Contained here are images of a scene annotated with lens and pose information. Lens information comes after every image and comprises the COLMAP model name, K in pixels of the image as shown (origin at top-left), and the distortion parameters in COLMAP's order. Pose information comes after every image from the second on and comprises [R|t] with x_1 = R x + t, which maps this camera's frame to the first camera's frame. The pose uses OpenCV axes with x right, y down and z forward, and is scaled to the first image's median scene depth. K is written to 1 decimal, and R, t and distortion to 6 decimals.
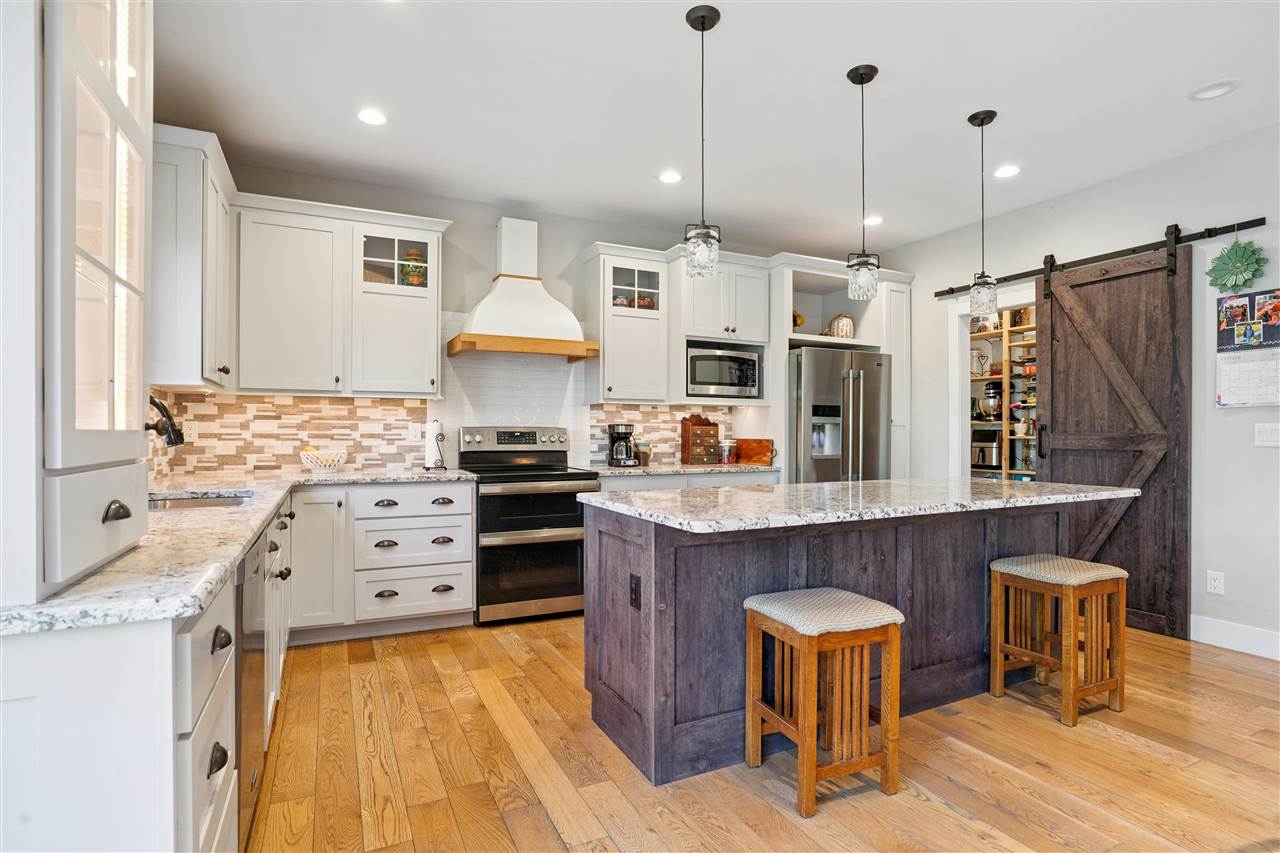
lens RADIAL K [[631.1, 0, 641.9], [0, 631.1, 434.4], [0, 0, 1]] dist [-0.029224, 0.004440]
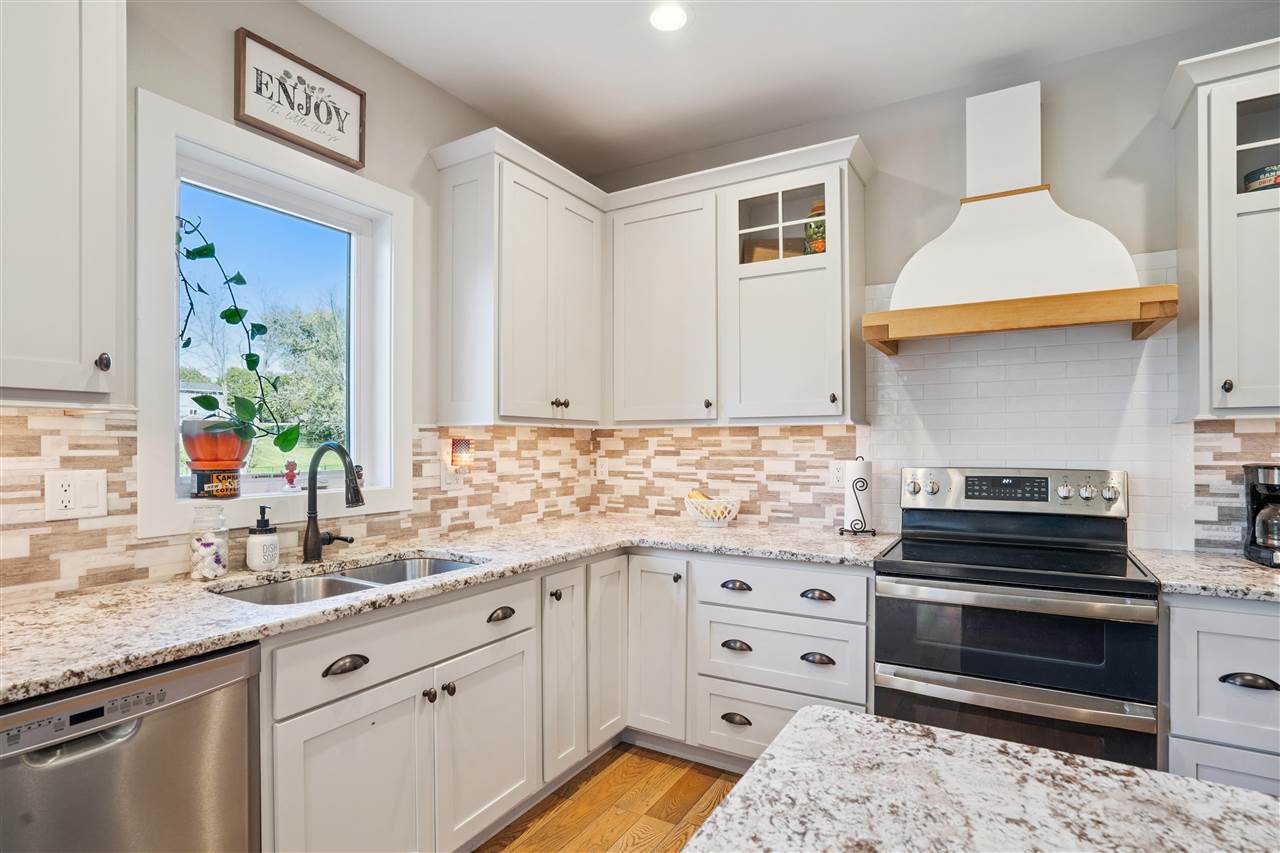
lens RADIAL K [[631.1, 0, 656.2], [0, 631.1, 443.8], [0, 0, 1]] dist [-0.029224, 0.004440]
pose [[0.552565, -0.003867, -0.833461, 0.098016], [0.000613, 0.999991, -0.004233, -0.035071], [0.833470, 0.001828, 0.552562, 0.501263]]
